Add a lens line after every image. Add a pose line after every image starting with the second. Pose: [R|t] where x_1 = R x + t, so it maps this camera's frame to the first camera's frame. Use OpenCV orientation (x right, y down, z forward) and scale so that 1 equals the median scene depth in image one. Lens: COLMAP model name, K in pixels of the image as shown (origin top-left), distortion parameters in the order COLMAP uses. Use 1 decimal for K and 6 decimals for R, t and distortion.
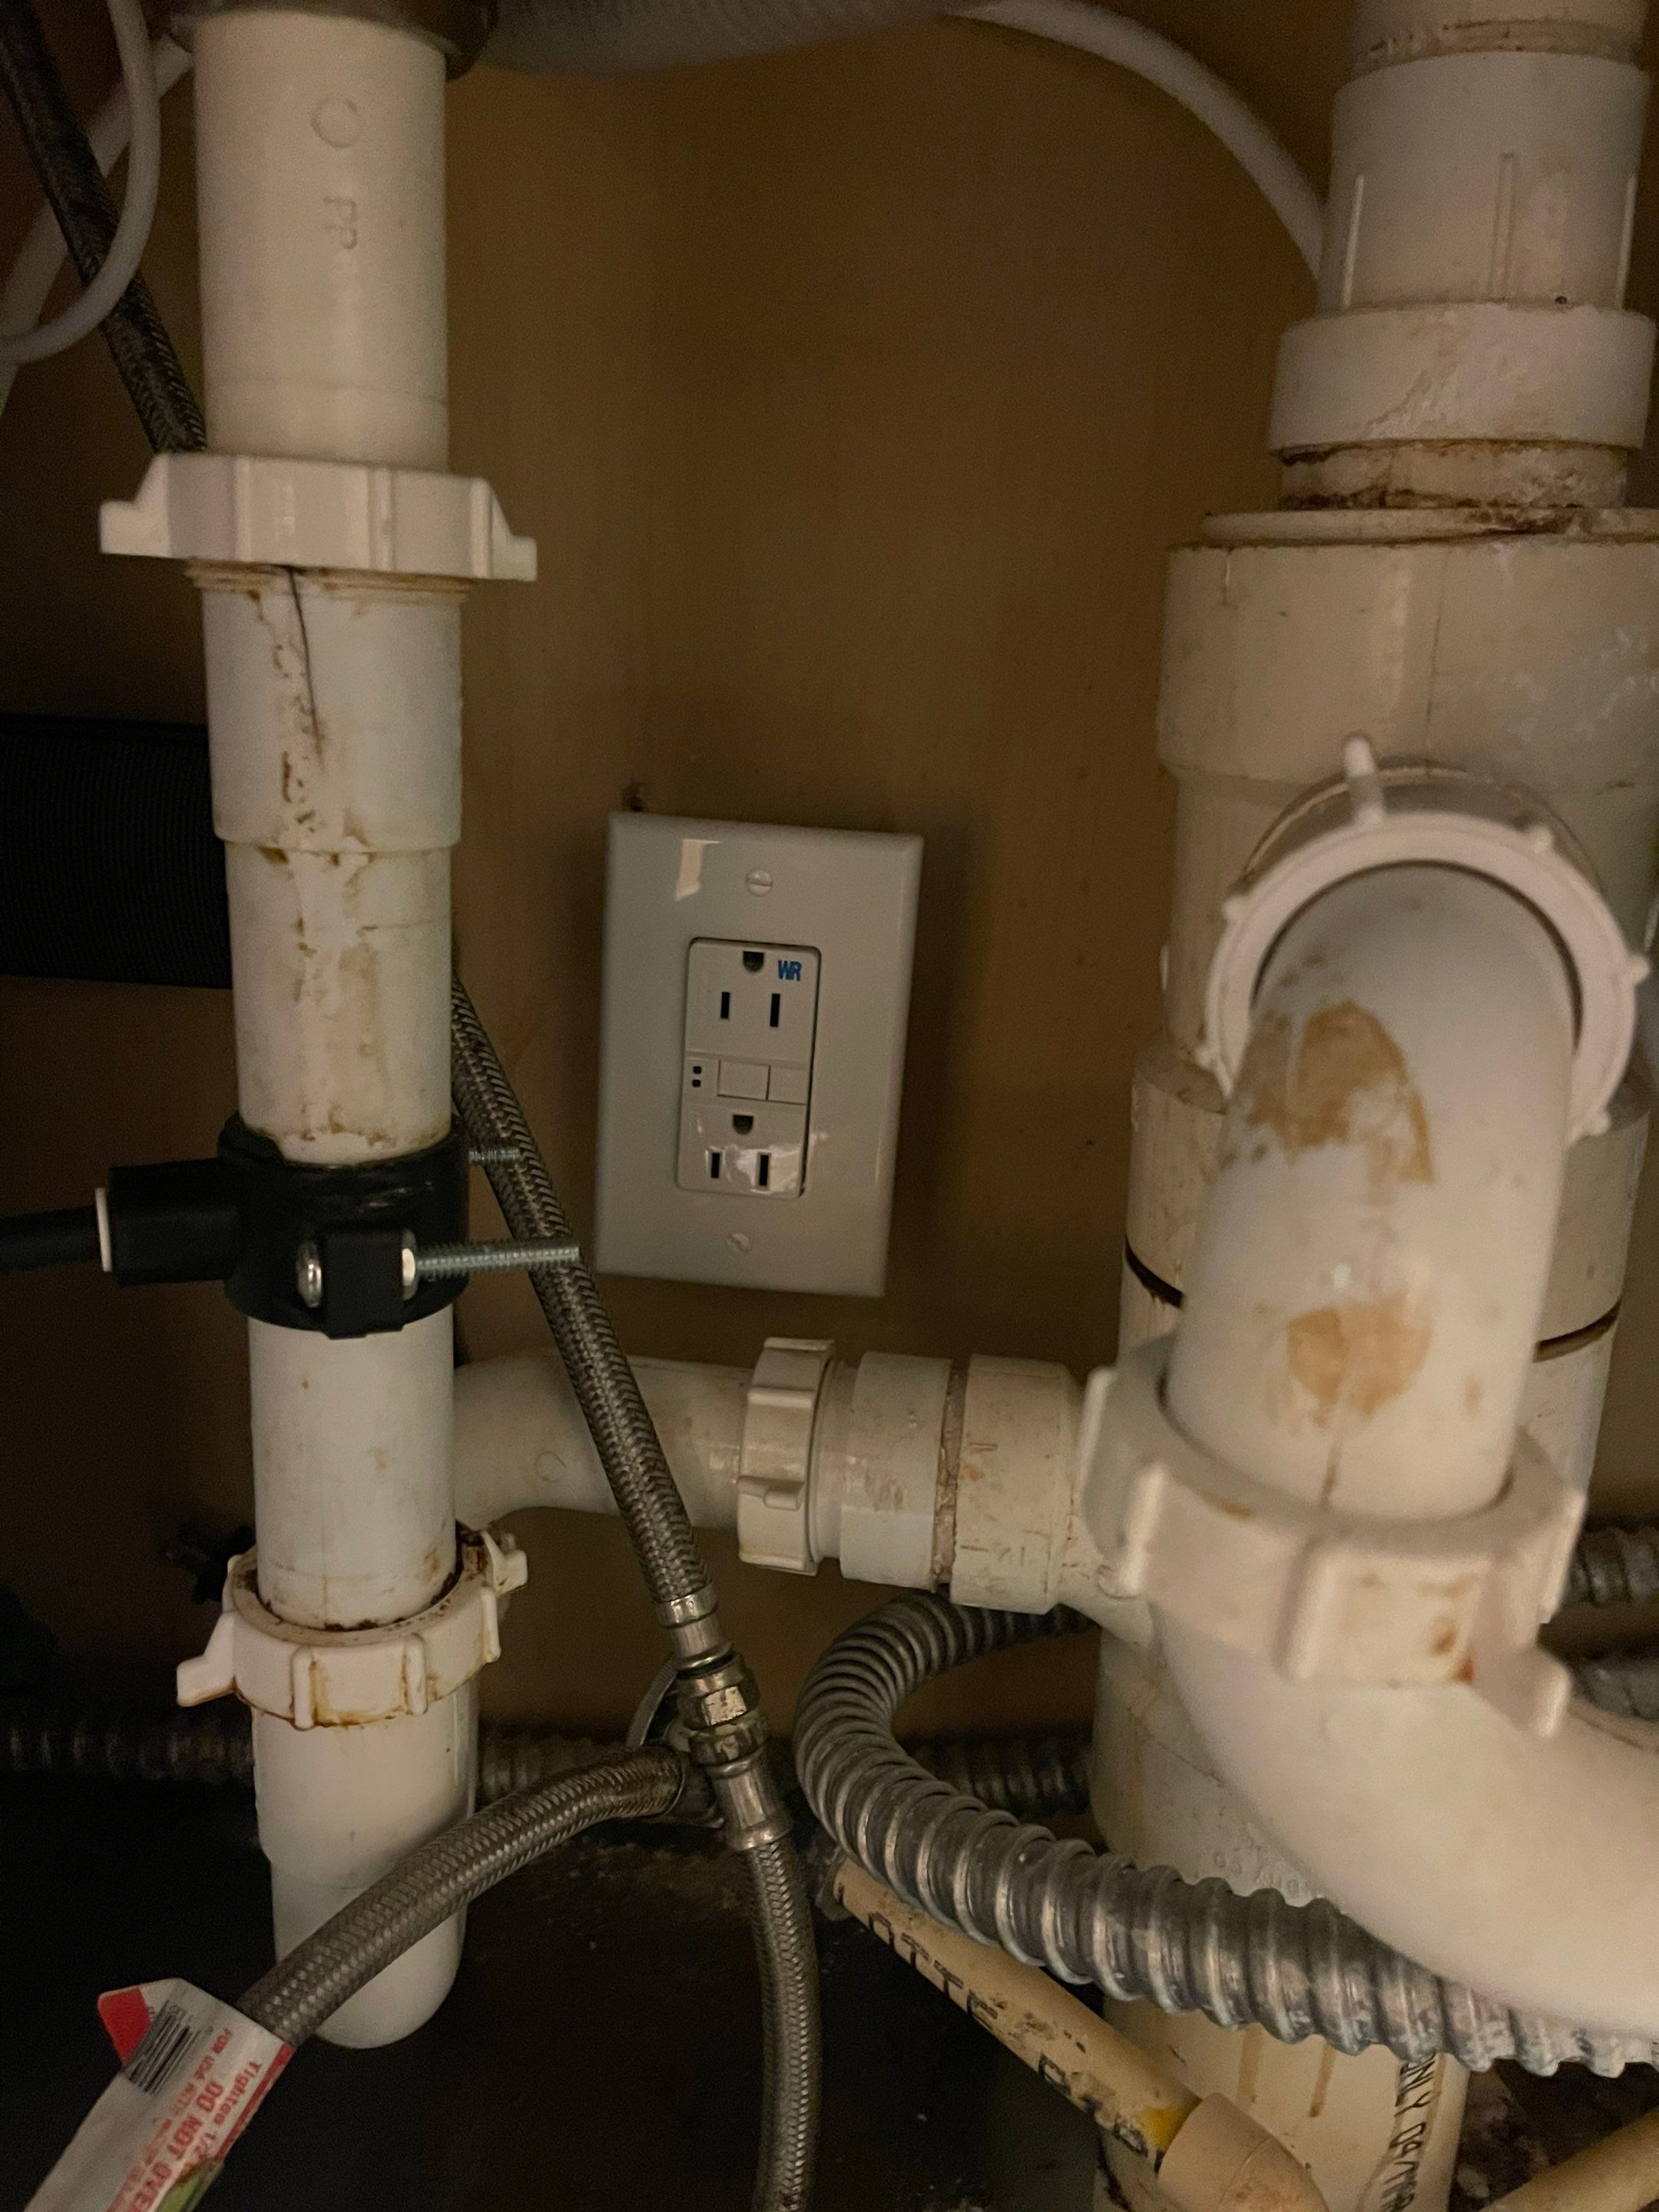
lens RADIAL K [[1707.8, 0, 831.6], [0, 1707.8, 1104.7], [0, 0, 1]] dist [0.047842, -0.074093]
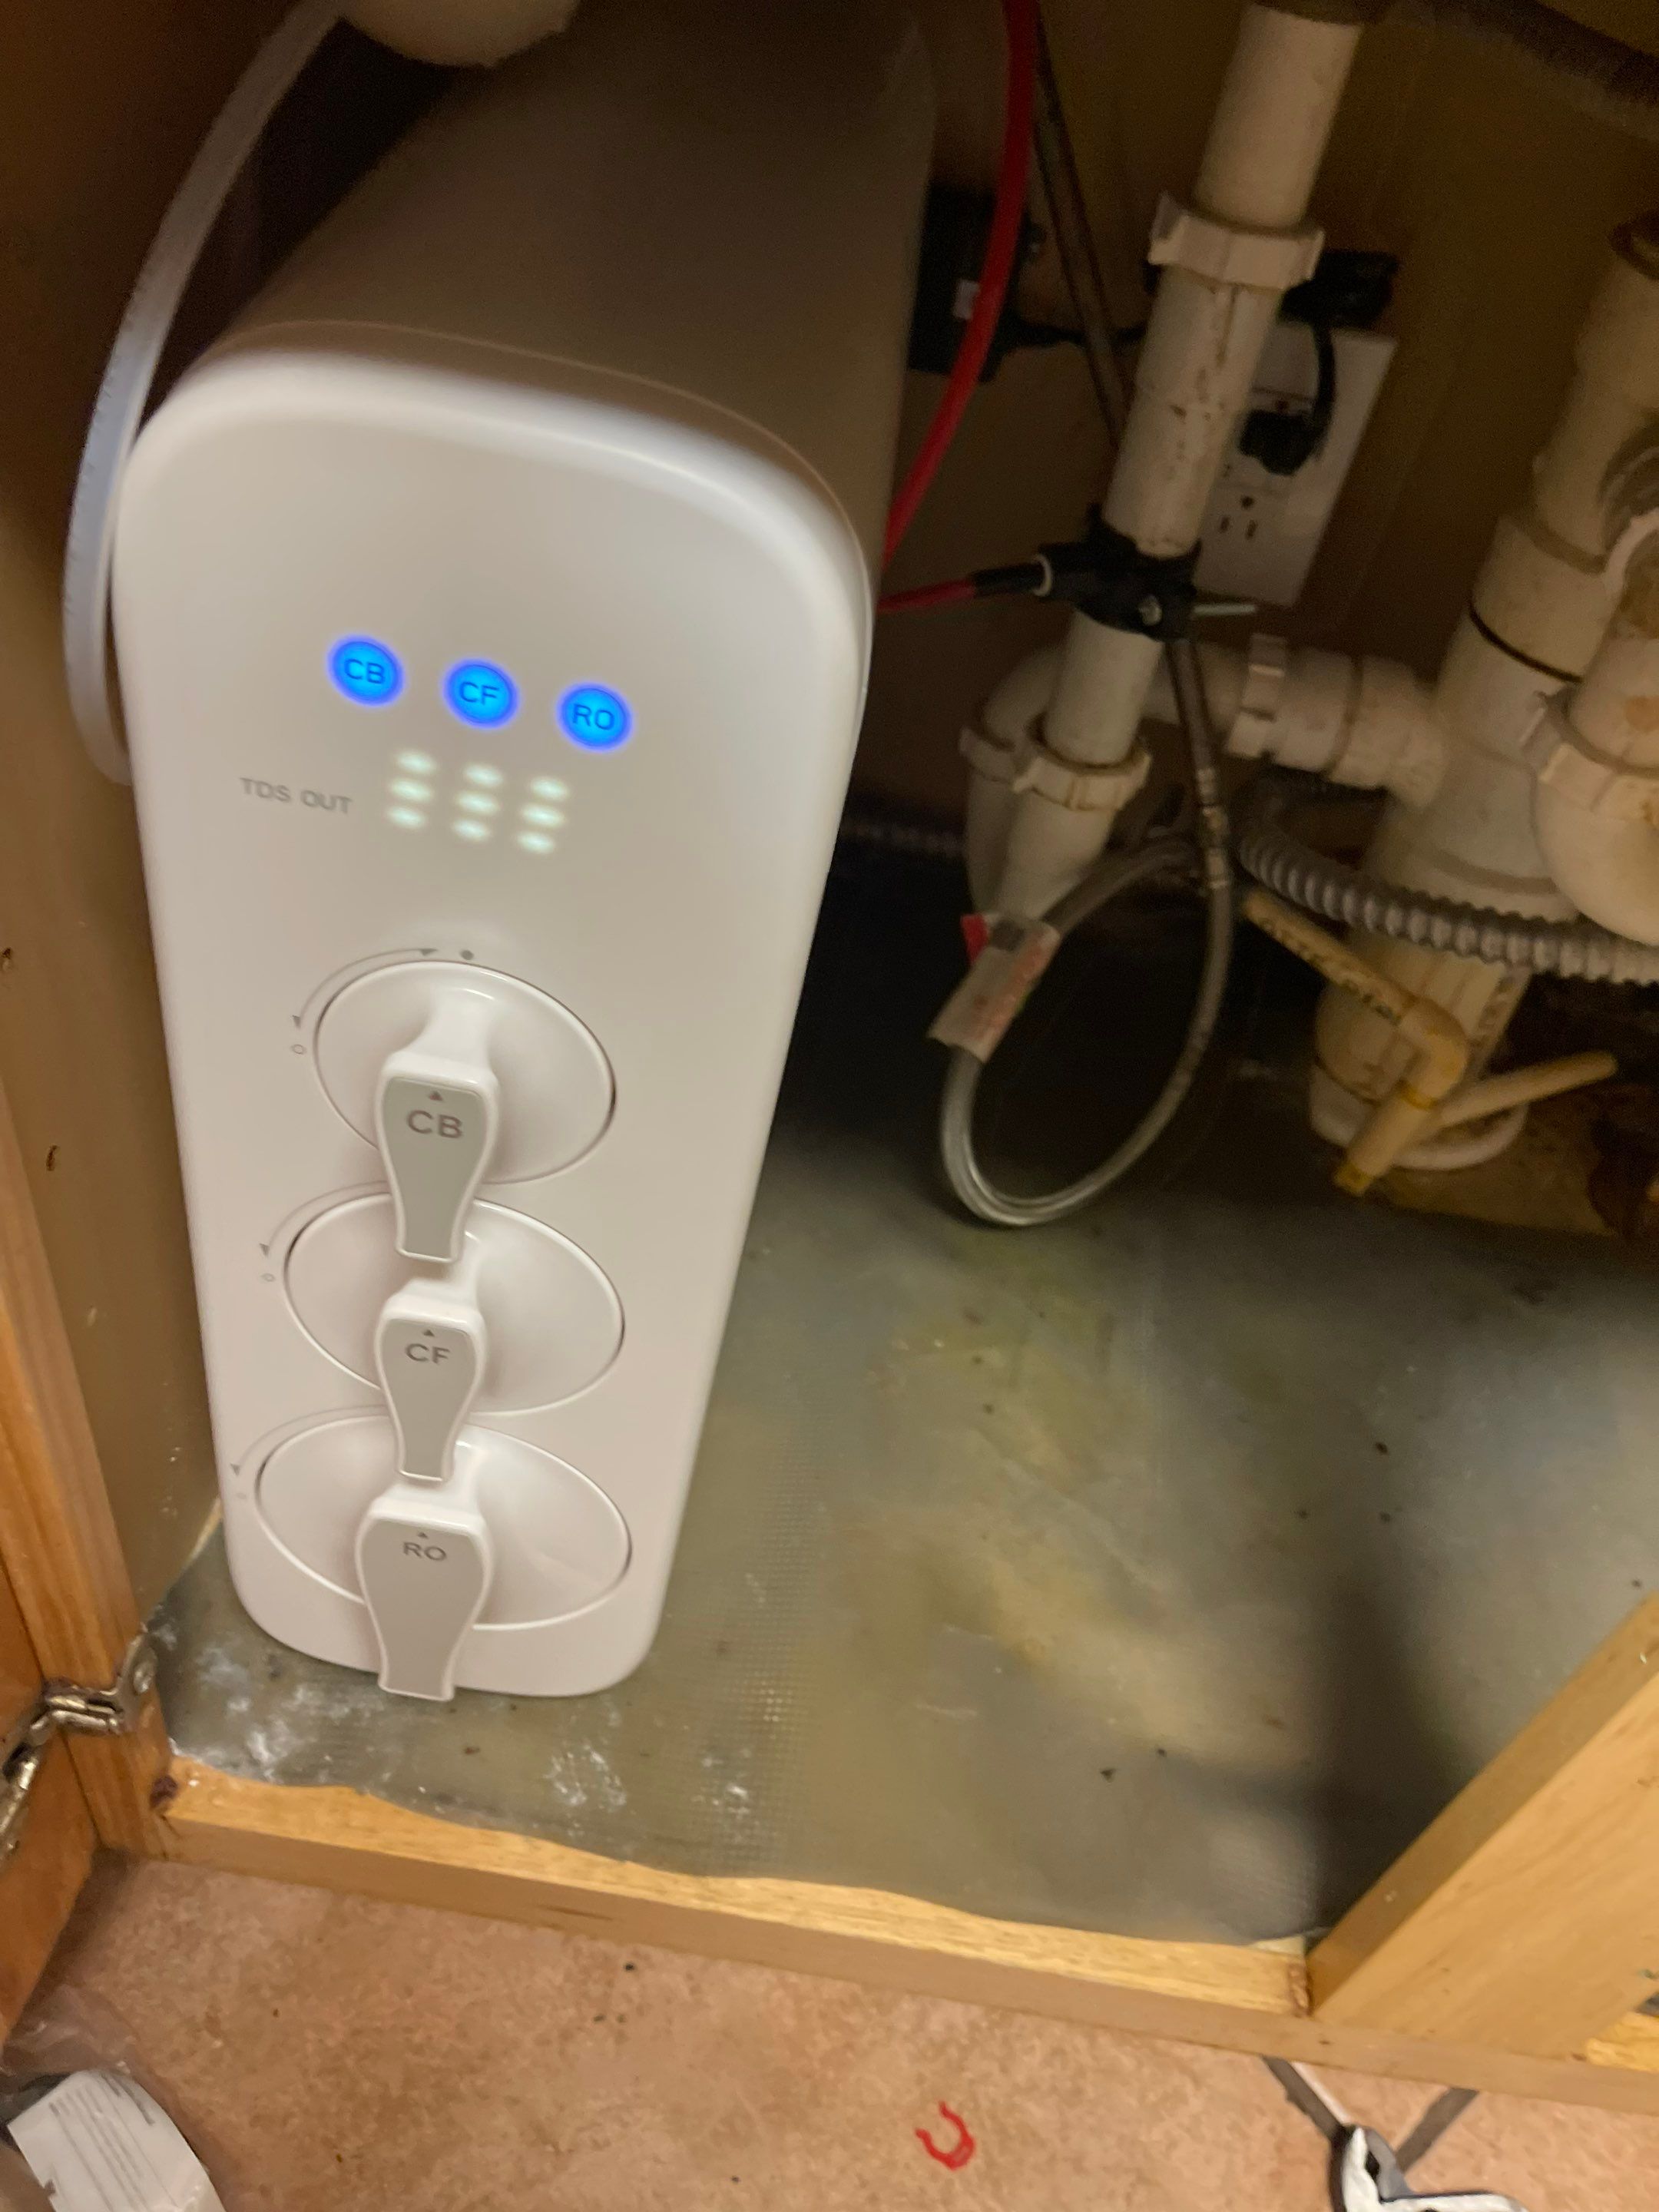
lens RADIAL K [[1707.8, 0, 804.0], [0, 1707.8, 1107.4], [0, 0, 1]] dist [0.047842, -0.074093]
pose [[0.995582, 0.085138, 0.039602, -0.601545], [-0.093804, 0.882945, 0.460010, -0.241526], [0.004198, -0.461692, 0.887030, -0.975353]]
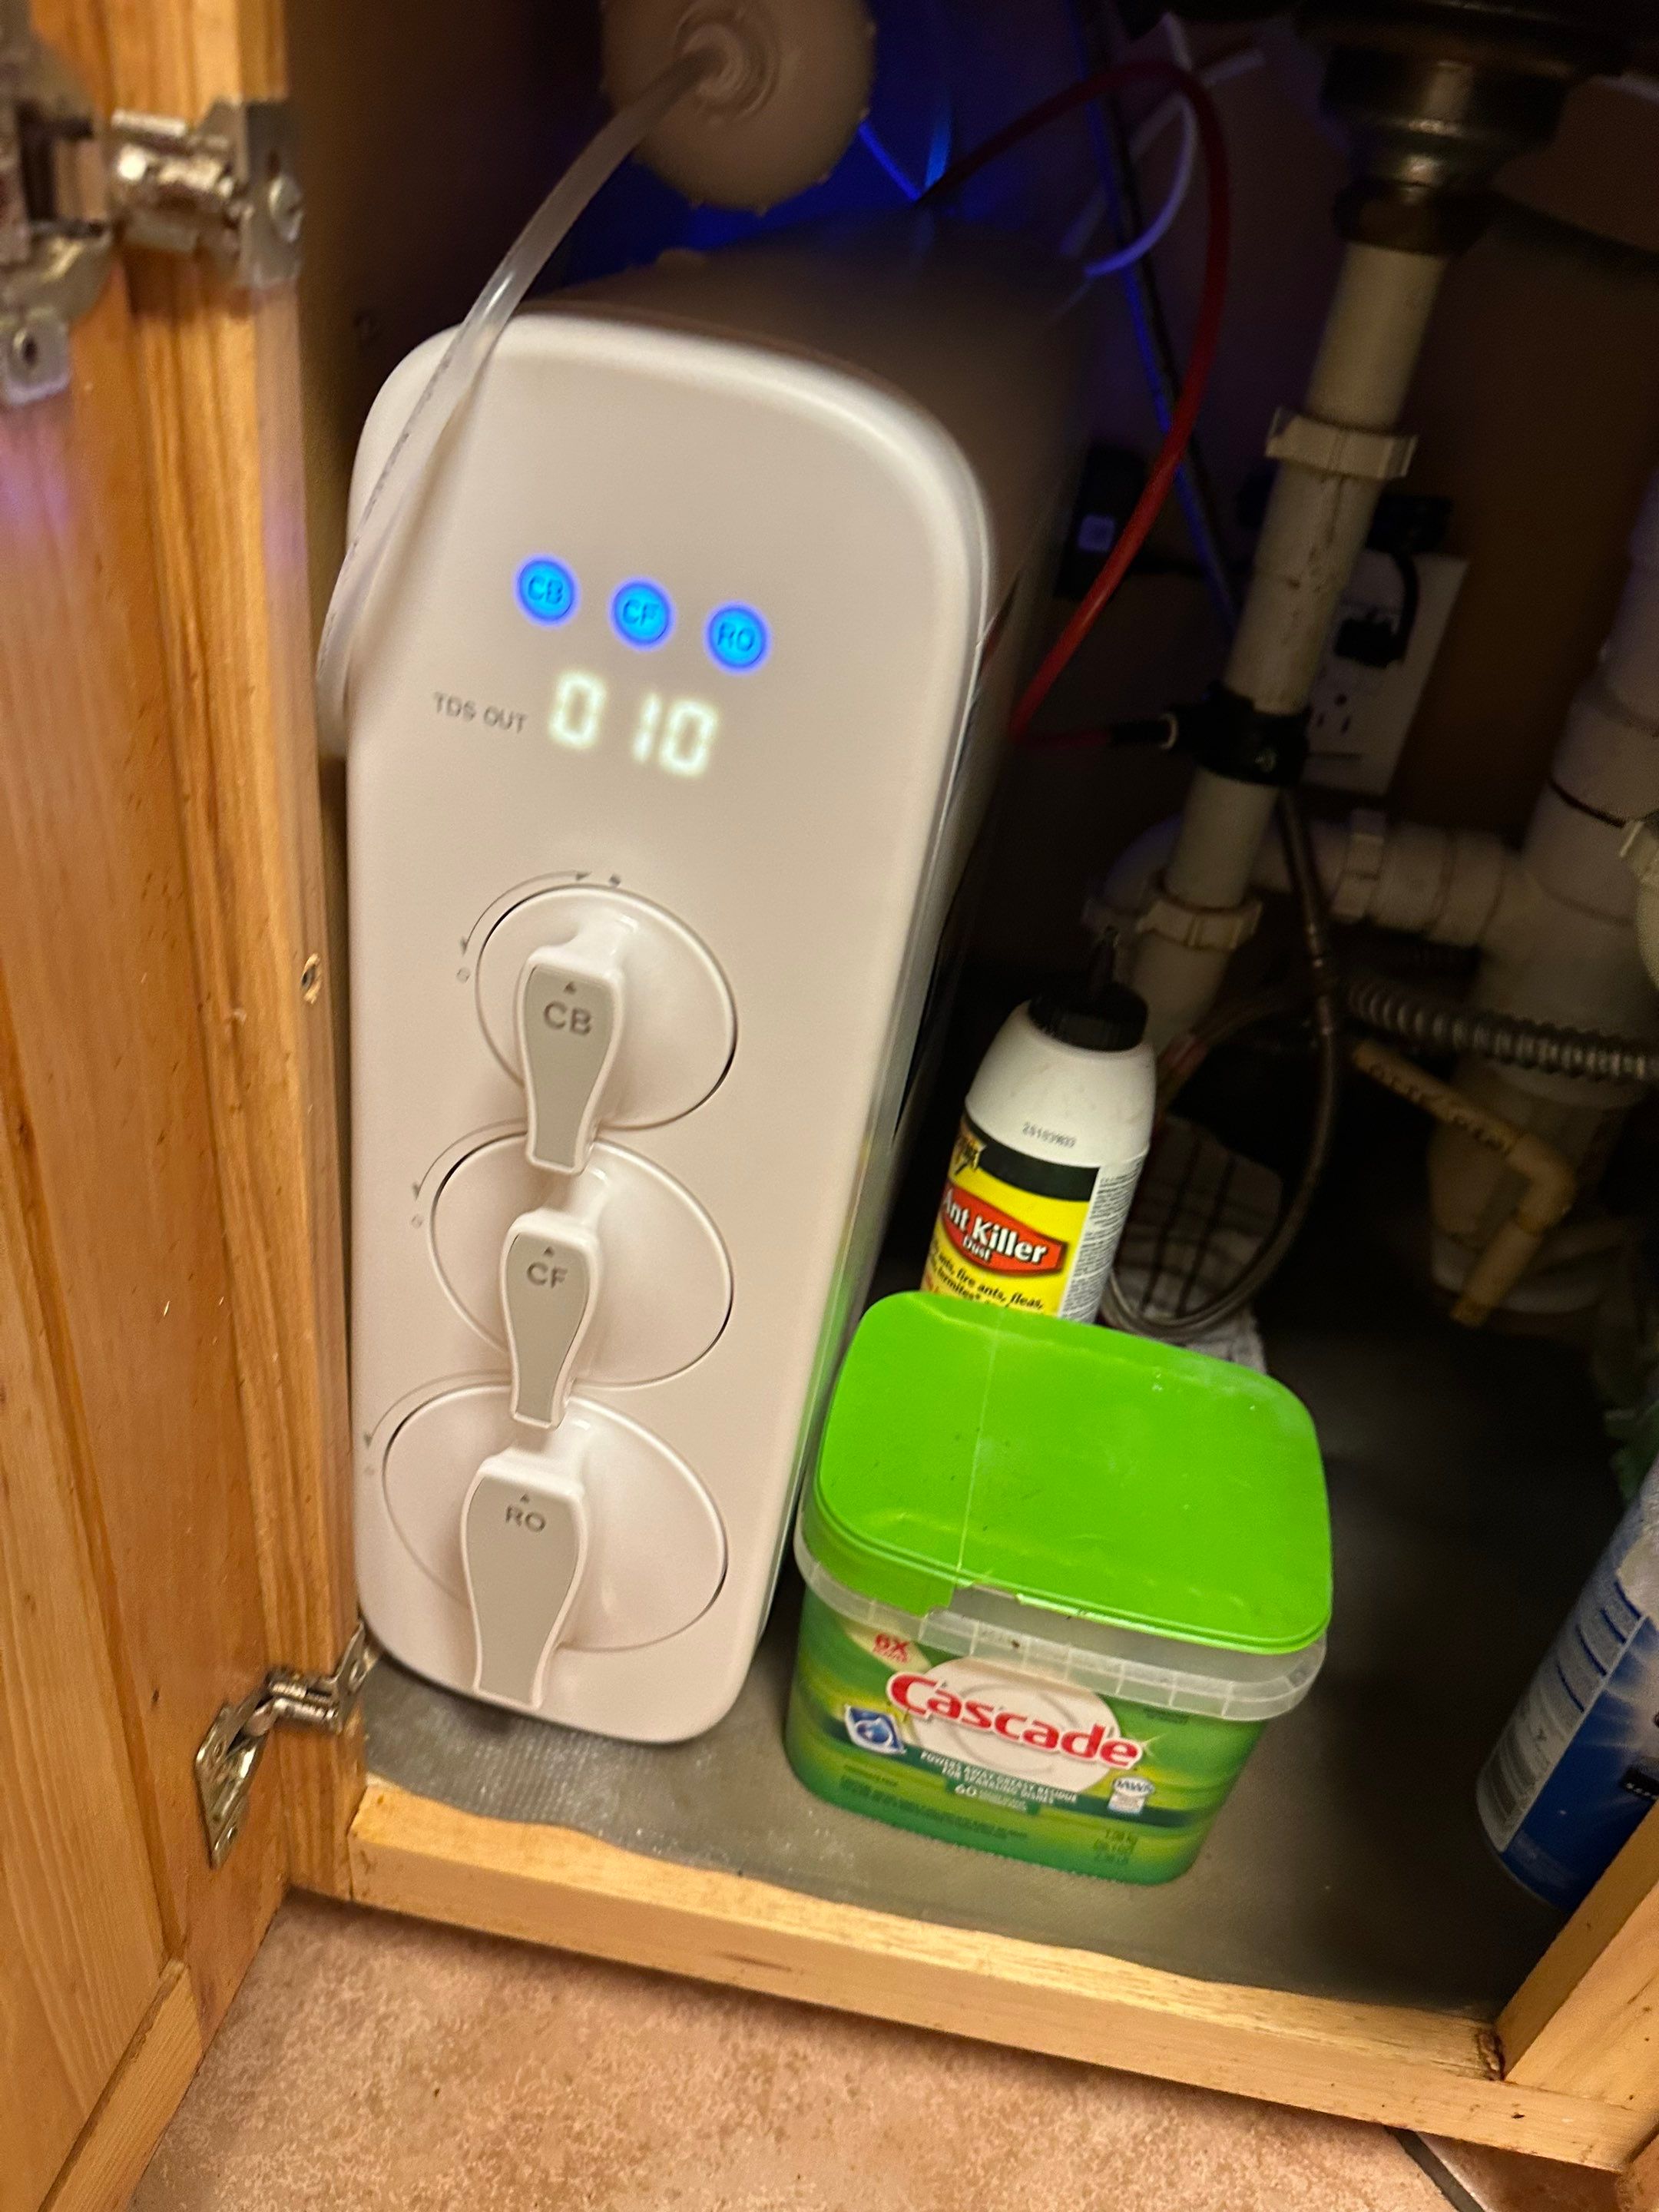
lens RADIAL K [[1591.3, 0, 810.0], [0, 1591.3, 1126.2], [0, 0, 1]] dist [0.055363, -0.098504]
pose [[0.995240, 0.096827, -0.011058, -0.687840], [-0.088971, 0.949028, 0.302375, -0.031600], [0.039773, -0.299952, 0.953125, -1.084161]]
